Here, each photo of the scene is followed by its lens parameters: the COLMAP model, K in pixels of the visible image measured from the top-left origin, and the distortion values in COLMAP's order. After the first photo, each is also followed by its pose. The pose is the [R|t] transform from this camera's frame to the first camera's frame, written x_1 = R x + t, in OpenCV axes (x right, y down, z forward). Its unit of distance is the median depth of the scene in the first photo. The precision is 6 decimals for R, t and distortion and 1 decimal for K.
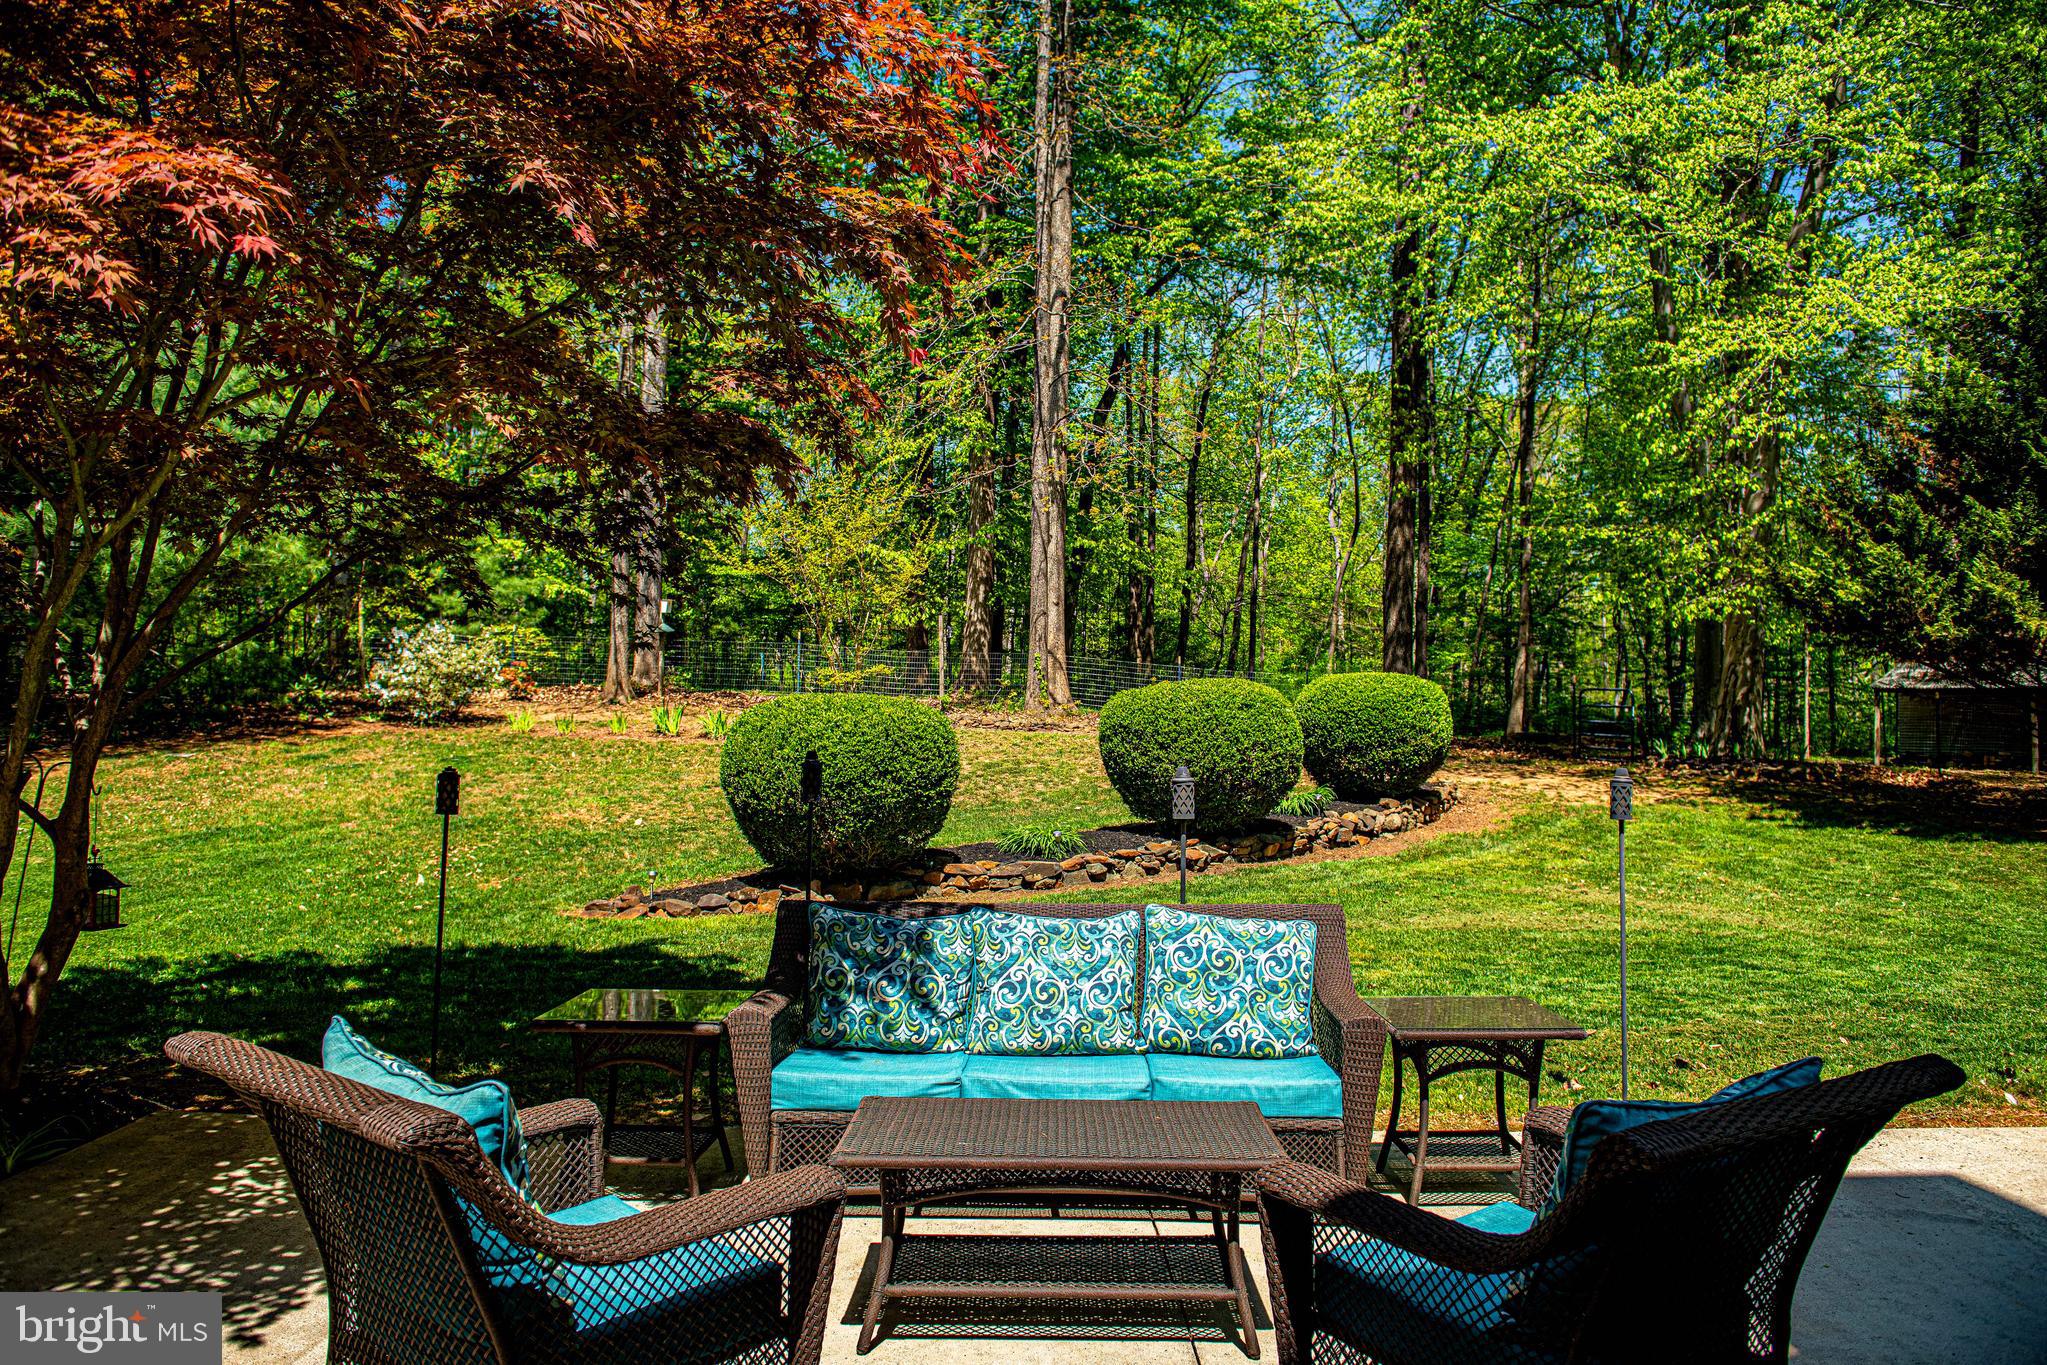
lens RADIAL K [[1416.3, 0, 1018.7], [0, 1416.3, 673.4], [0, 0, 1]] dist [-0.044551, -0.002853]
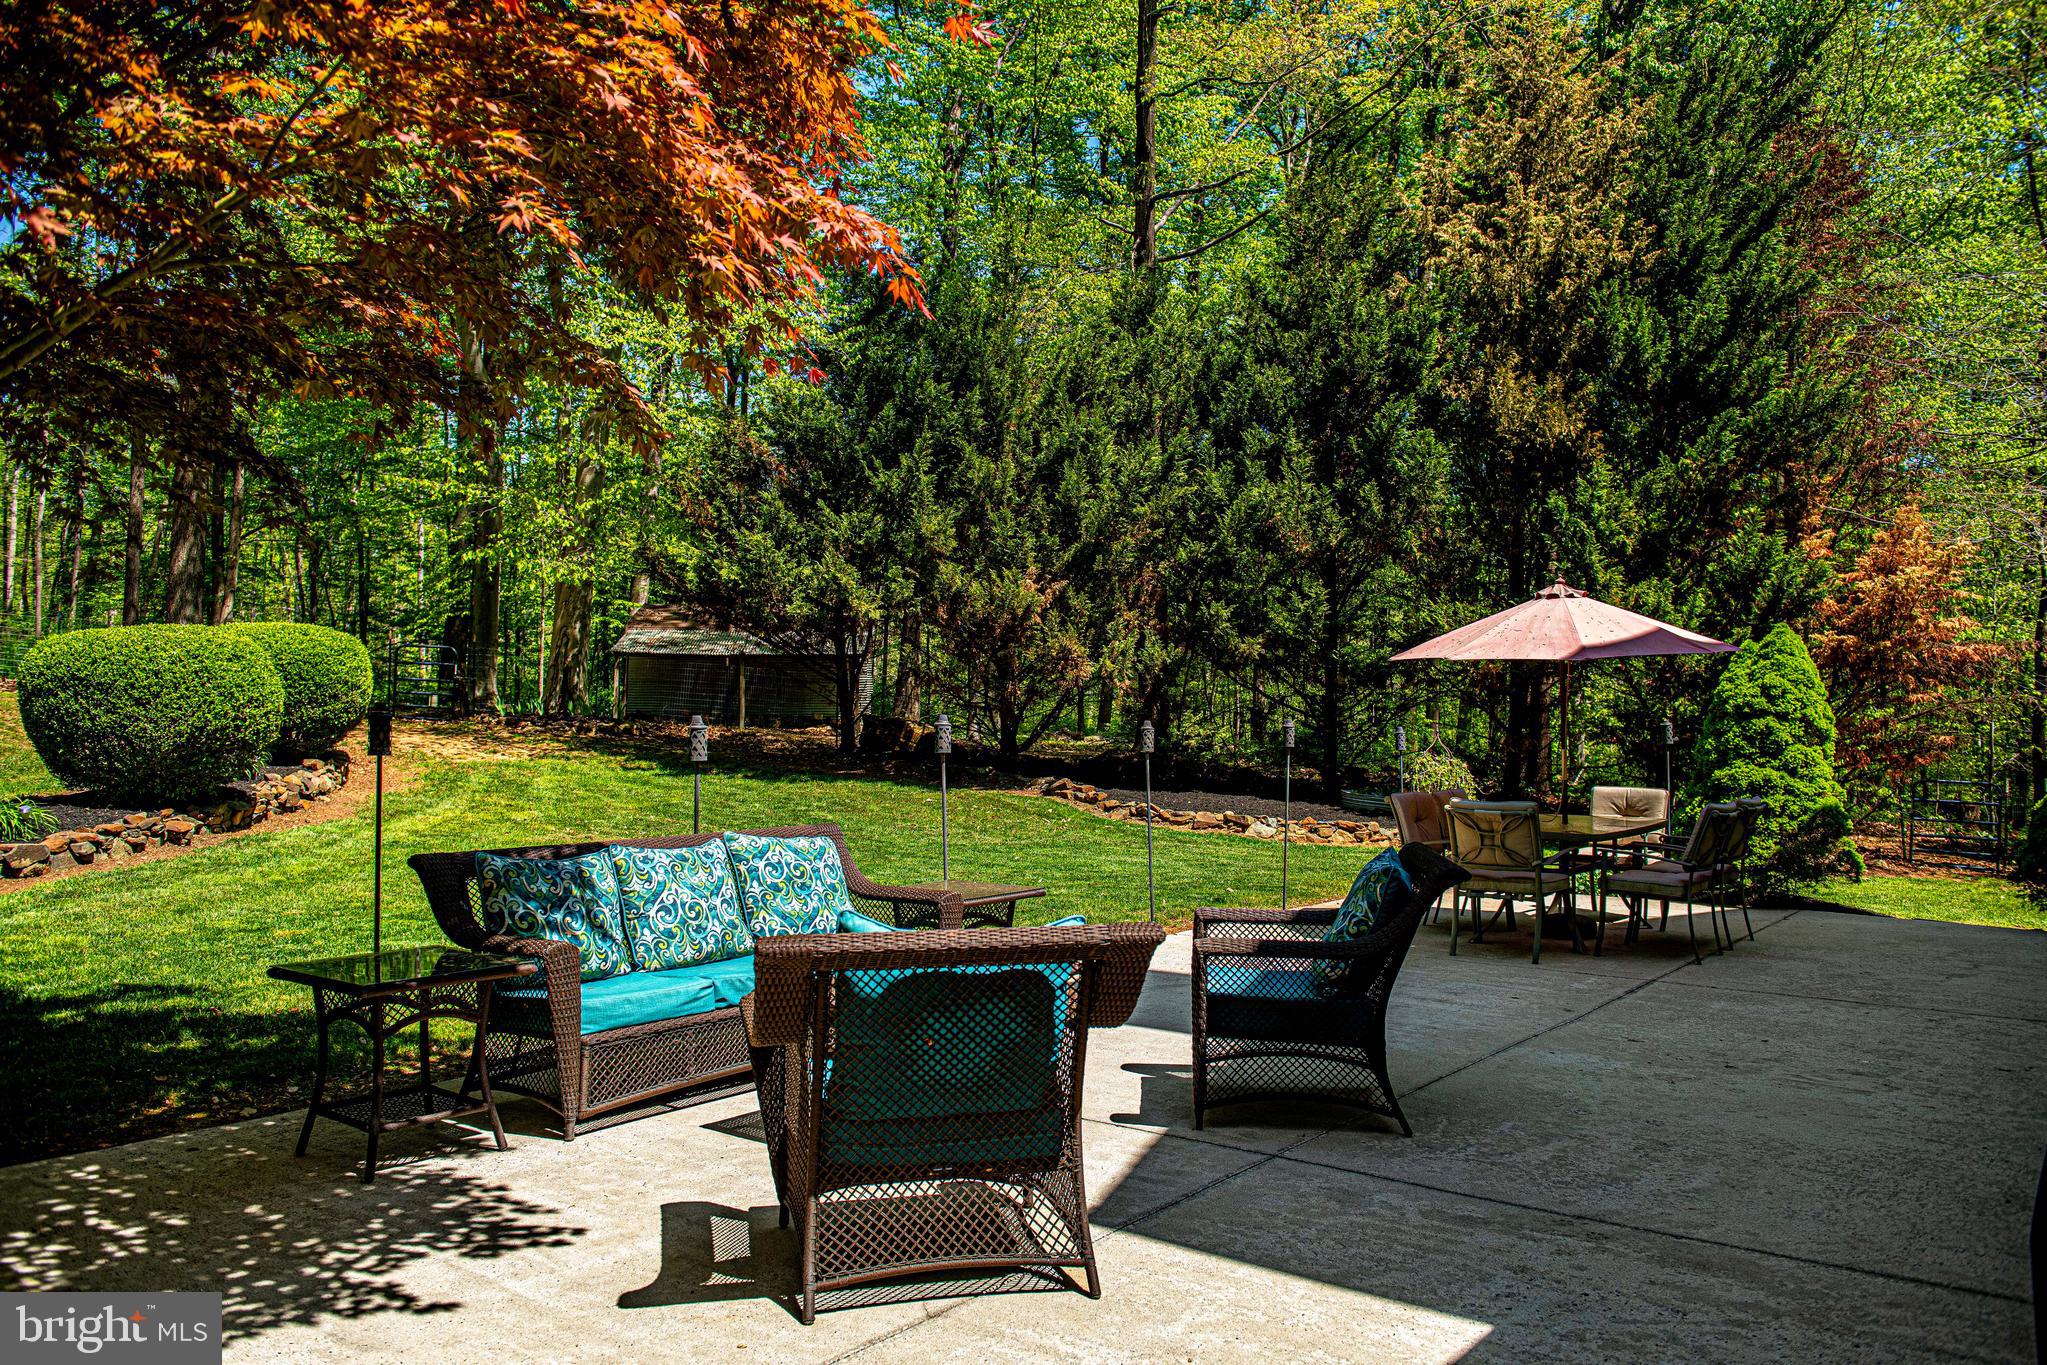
lens RADIAL K [[1542.1, 0, 1025.7], [0, 1542.1, 696.4], [0, 0, 1]] dist [-0.013359, -0.004857]
pose [[0.612432, 0.003501, 0.790516, -0.790885], [-0.038854, 0.998915, 0.025677, 0.008764], [-0.789568, -0.046440, 0.611903, 0.027433]]
